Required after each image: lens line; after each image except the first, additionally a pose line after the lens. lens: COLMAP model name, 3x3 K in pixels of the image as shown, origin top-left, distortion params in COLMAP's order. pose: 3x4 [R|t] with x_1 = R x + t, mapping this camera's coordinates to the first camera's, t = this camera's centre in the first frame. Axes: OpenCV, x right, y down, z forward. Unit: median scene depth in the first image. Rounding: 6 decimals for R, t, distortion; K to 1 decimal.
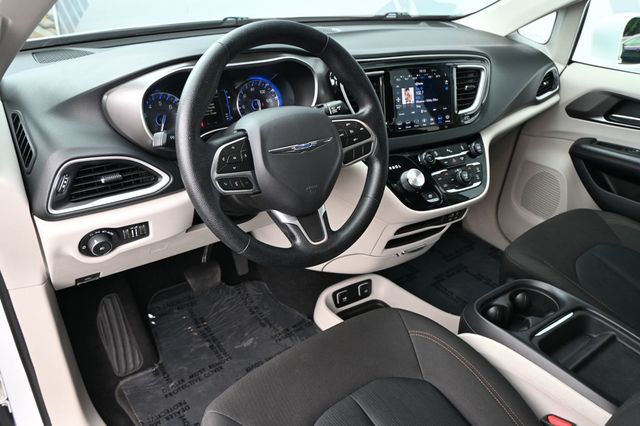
lens RADIAL K [[502.3, 0, 323.3], [0, 502.3, 214.6], [0, 0, 1]] dist [-0.006621, -0.001299]
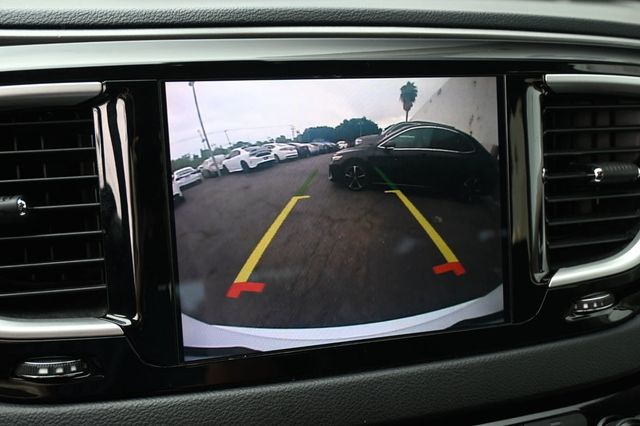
lens RADIAL K [[984.6, 0, 318.0], [0, 984.6, 216.6], [0, 0, 1]] dist [-0.009459, 0.000000]
pose [[0.977928, 0.022675, -0.207710, 0.264227], [-0.067163, 0.975451, -0.209724, -0.134957], [0.197856, 0.219045, 0.955443, 0.569573]]
